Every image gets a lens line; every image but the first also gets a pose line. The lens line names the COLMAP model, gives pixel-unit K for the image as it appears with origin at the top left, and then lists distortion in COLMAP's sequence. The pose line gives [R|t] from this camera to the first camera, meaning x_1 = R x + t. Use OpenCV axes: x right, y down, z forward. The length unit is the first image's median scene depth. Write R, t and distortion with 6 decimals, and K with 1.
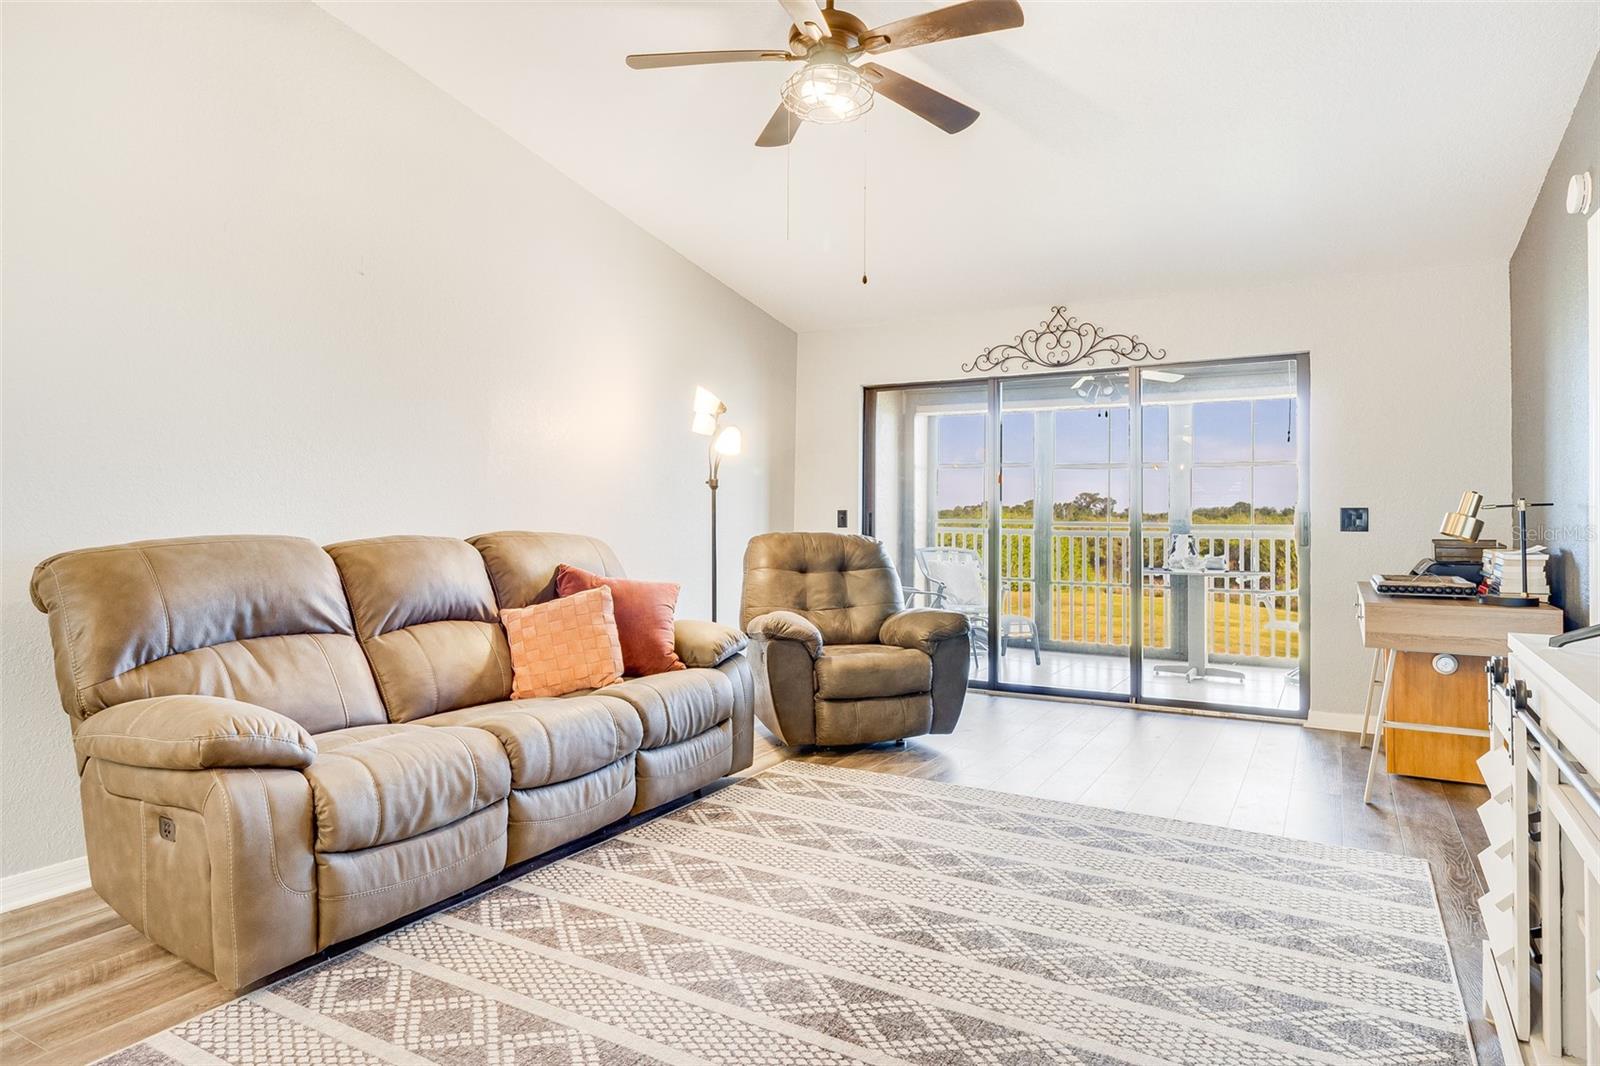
lens RADIAL K [[937.3, 0, 803.7], [0, 937.3, 502.2], [0, 0, 1]] dist [0.000209, 0.000186]
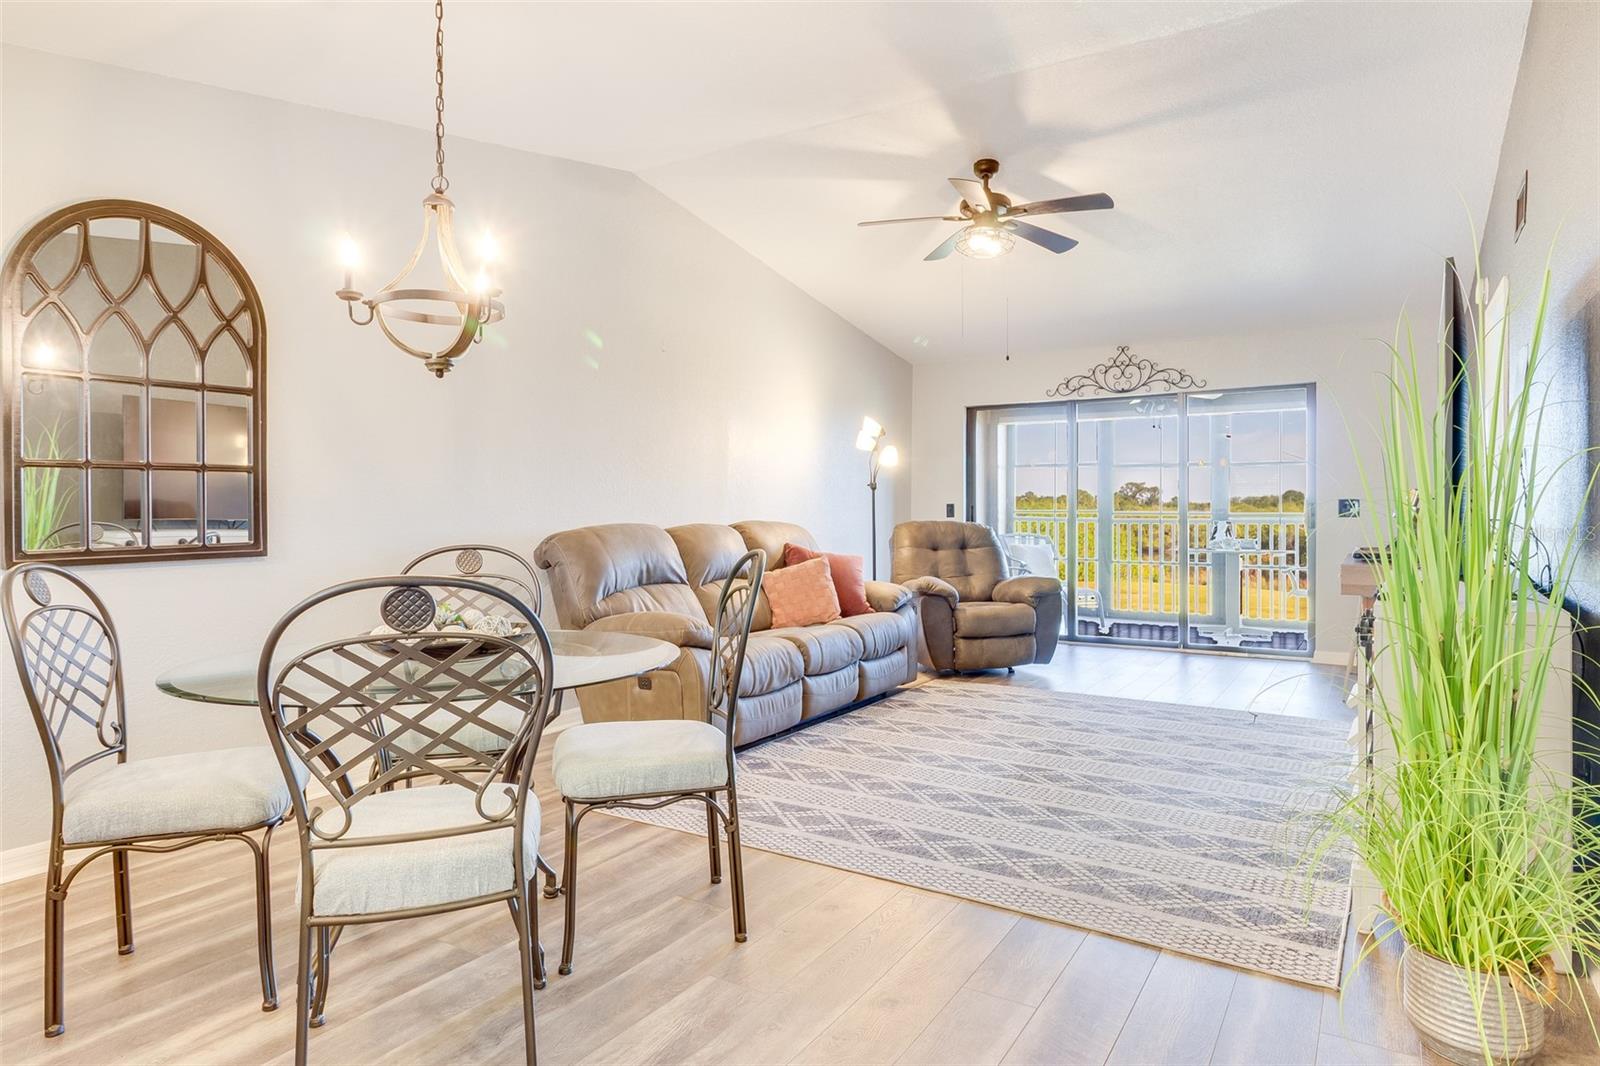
lens RADIAL K [[935.3, 0, 804.3], [0, 935.3, 511.8], [0, 0, 1]] dist [0.000088, -0.000299]
pose [[0.999010, -0.007530, -0.043835, -0.162105], [0.008366, 0.999786, 0.018921, -0.009893], [0.043683, -0.019269, 0.998860, -0.454155]]
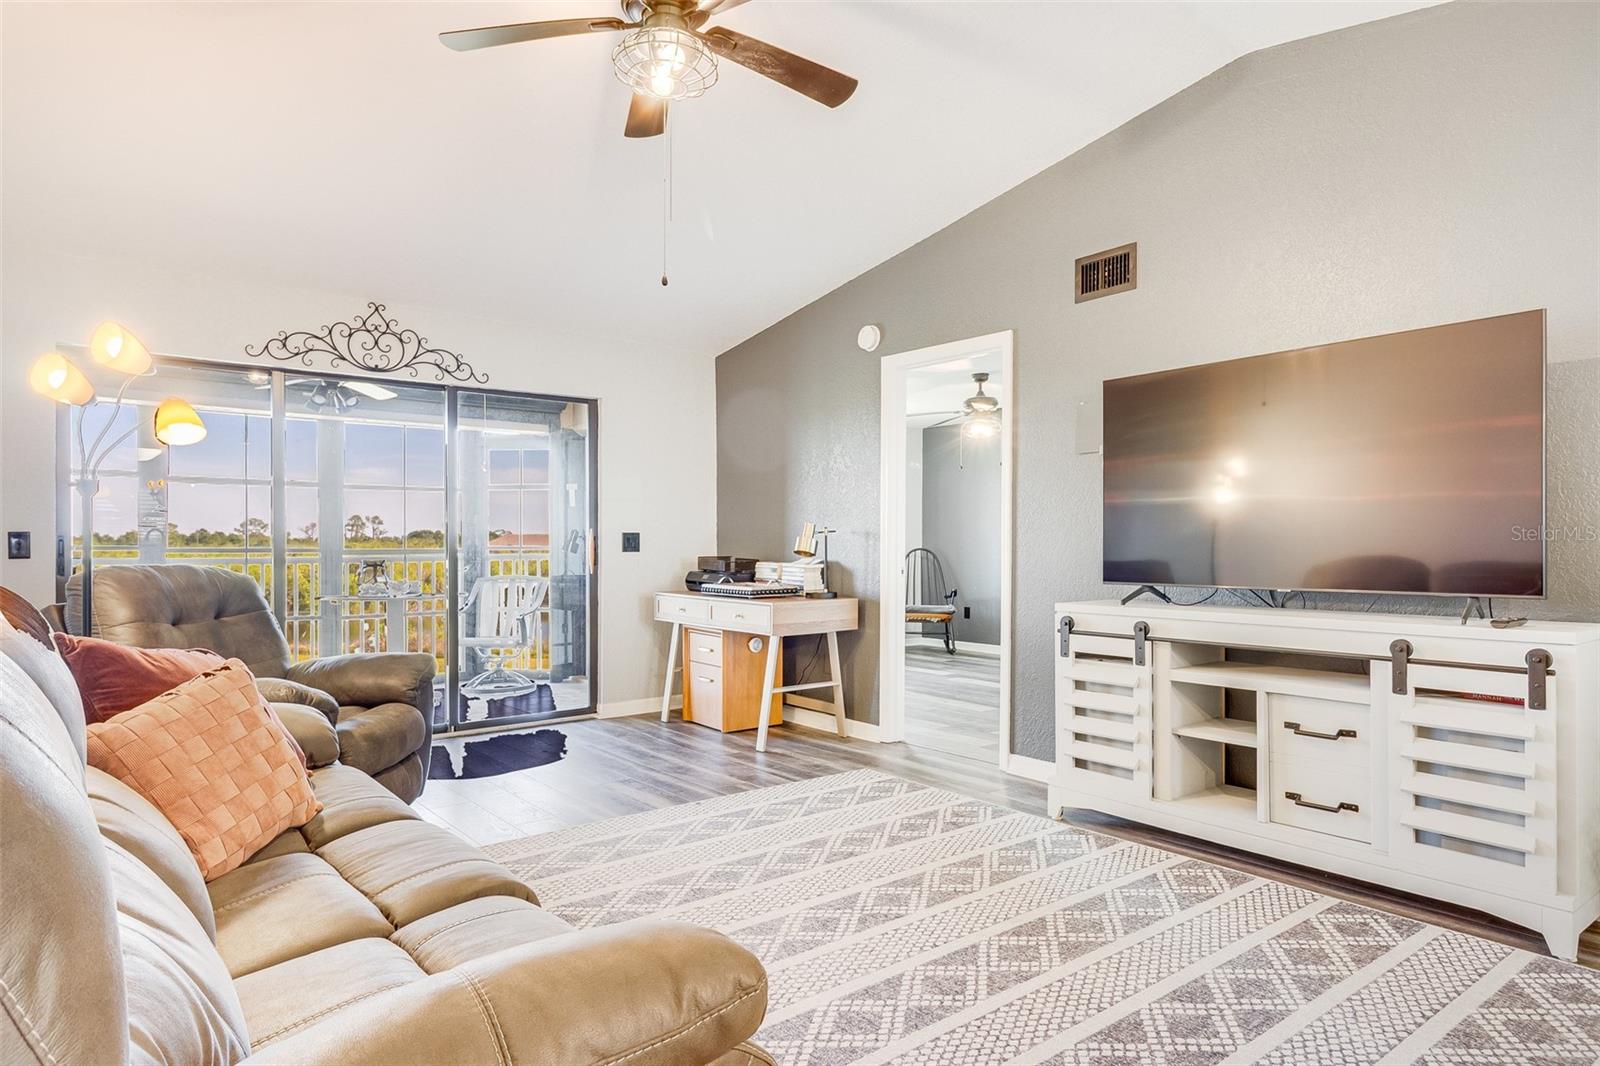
lens RADIAL K [[939.7, 0, 810.7], [0, 939.7, 540.0], [0, 0, 1]] dist [0.000429, -0.001507]
pose [[0.355738, -0.002091, 0.934583, -0.578603], [-0.011929, 0.999906, 0.006778, 0.005528], [-0.934510, -0.013560, 0.355679, 0.415845]]
